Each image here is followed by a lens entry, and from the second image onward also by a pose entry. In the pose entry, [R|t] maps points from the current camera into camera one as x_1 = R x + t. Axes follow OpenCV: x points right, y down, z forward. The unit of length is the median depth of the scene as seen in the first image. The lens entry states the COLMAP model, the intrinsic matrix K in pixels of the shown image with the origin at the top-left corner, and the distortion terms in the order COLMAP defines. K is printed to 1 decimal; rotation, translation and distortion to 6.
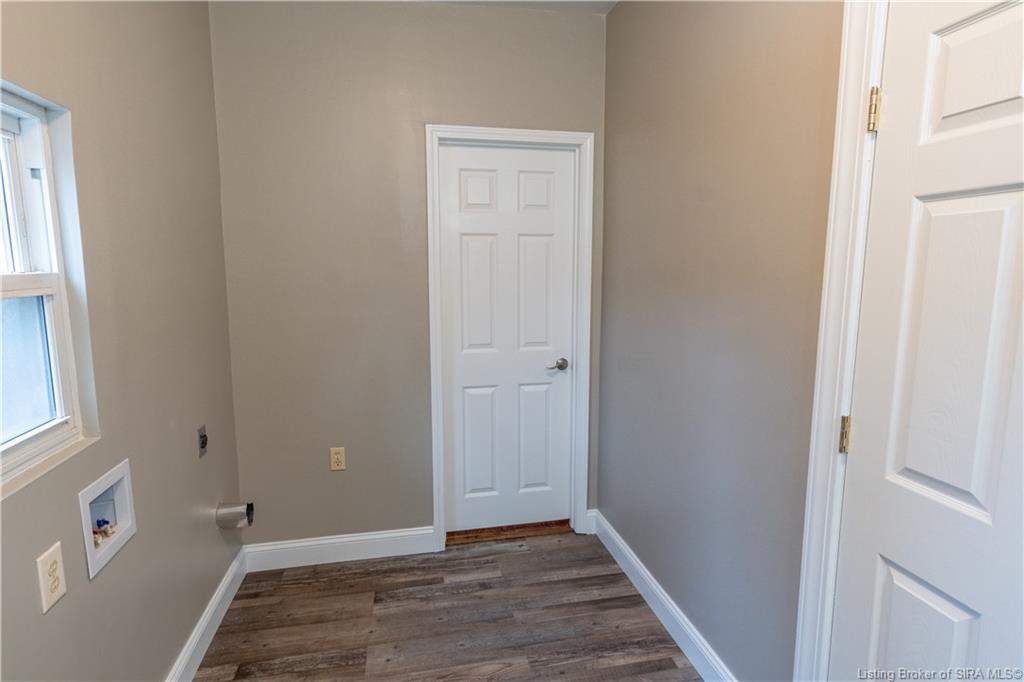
lens RADIAL K [[551.2, 0, 505.7], [0, 551.2, 341.9], [0, 0, 1]] dist [0.013538, -0.001557]
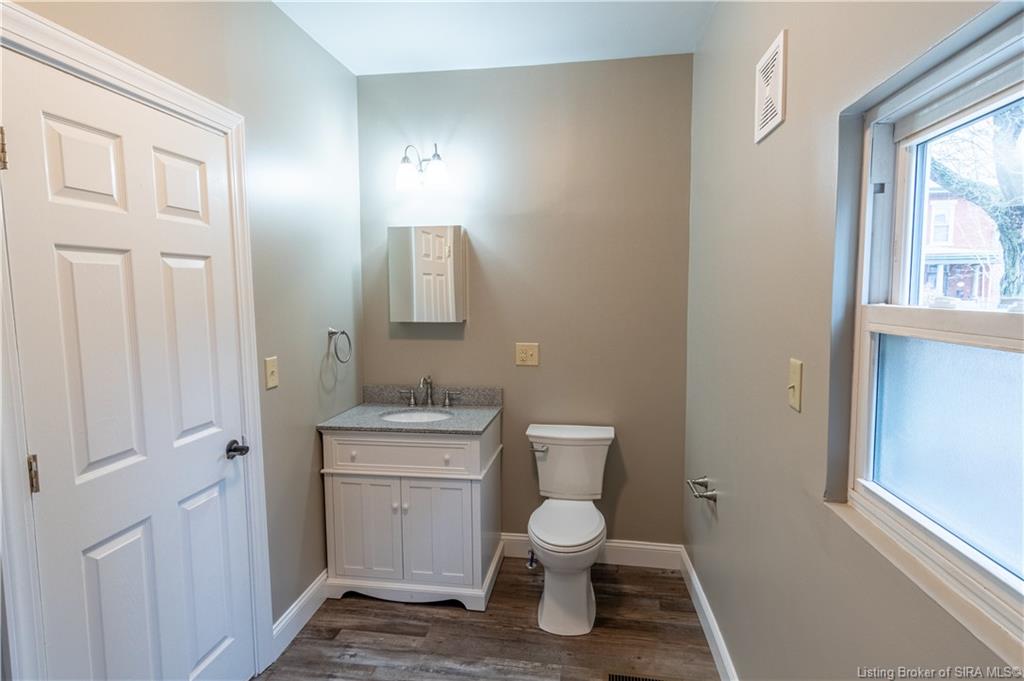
lens RADIAL K [[551.2, 0, 504.4], [0, 551.2, 337.3], [0, 0, 1]] dist [0.013538, -0.001557]
pose [[-0.943189, -0.020661, 0.331615, -0.568109], [0.056114, 0.973823, 0.220272, -0.275585], [-0.327485, 0.226366, -0.917340, 1.823441]]
